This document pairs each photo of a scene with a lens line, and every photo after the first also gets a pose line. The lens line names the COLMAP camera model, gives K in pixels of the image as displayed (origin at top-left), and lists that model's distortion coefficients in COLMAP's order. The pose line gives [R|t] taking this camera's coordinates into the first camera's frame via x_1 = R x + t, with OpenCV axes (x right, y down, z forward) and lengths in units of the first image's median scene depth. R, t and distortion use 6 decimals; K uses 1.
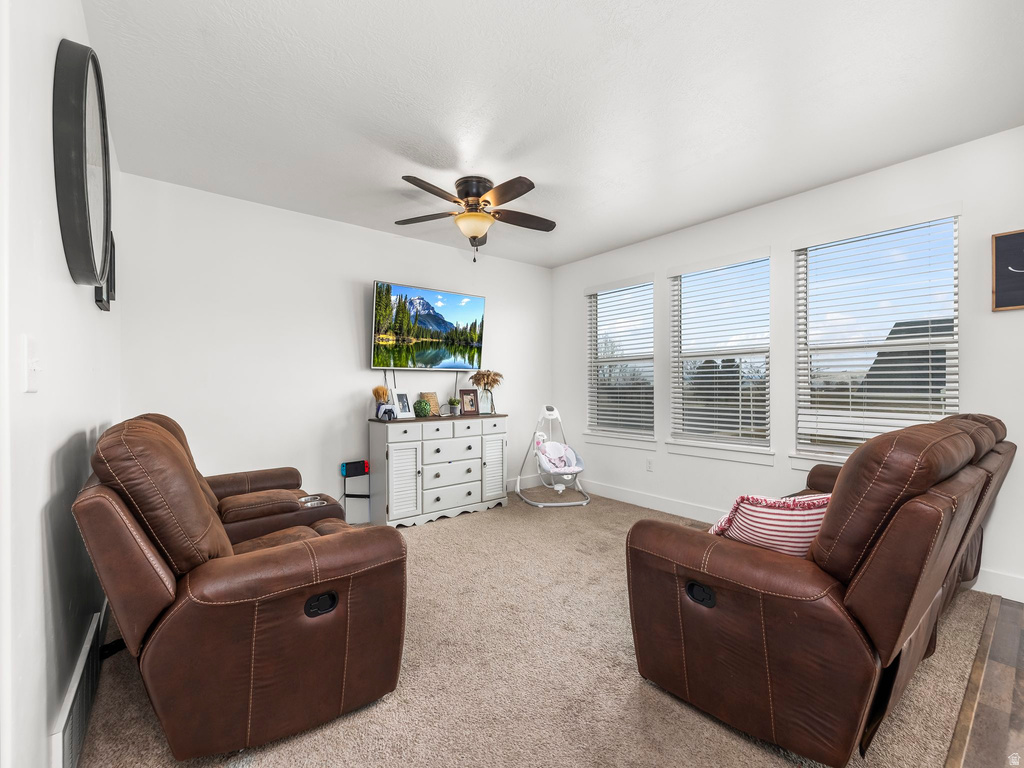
lens RADIAL K [[434.8, 0, 511.0], [0, 434.8, 381.1], [0, 0, 1]] dist [-0.000203, -0.000723]
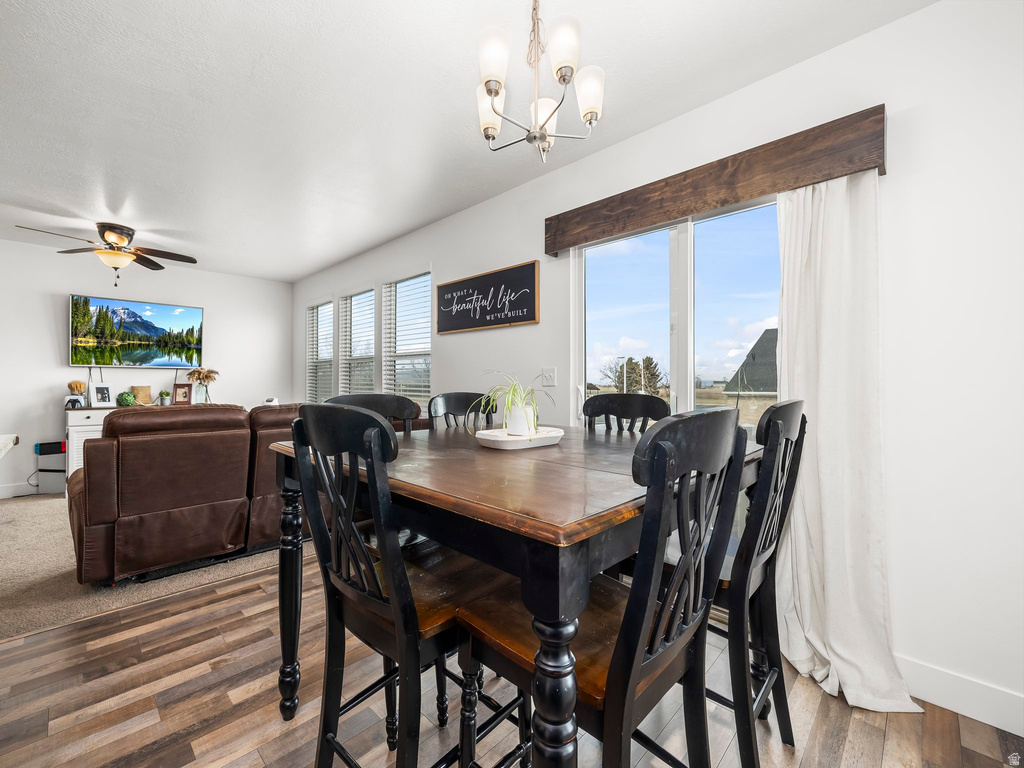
lens RADIAL K [[434.8, 0, 511.0], [0, 434.8, 381.1], [0, 0, 1]] dist [-0.000203, -0.000723]
pose [[0.993333, 0.009349, 0.114903, 0.719570], [-0.010160, 0.999927, 0.006480, -0.005085], [-0.114834, -0.007604, 0.993356, -0.332962]]
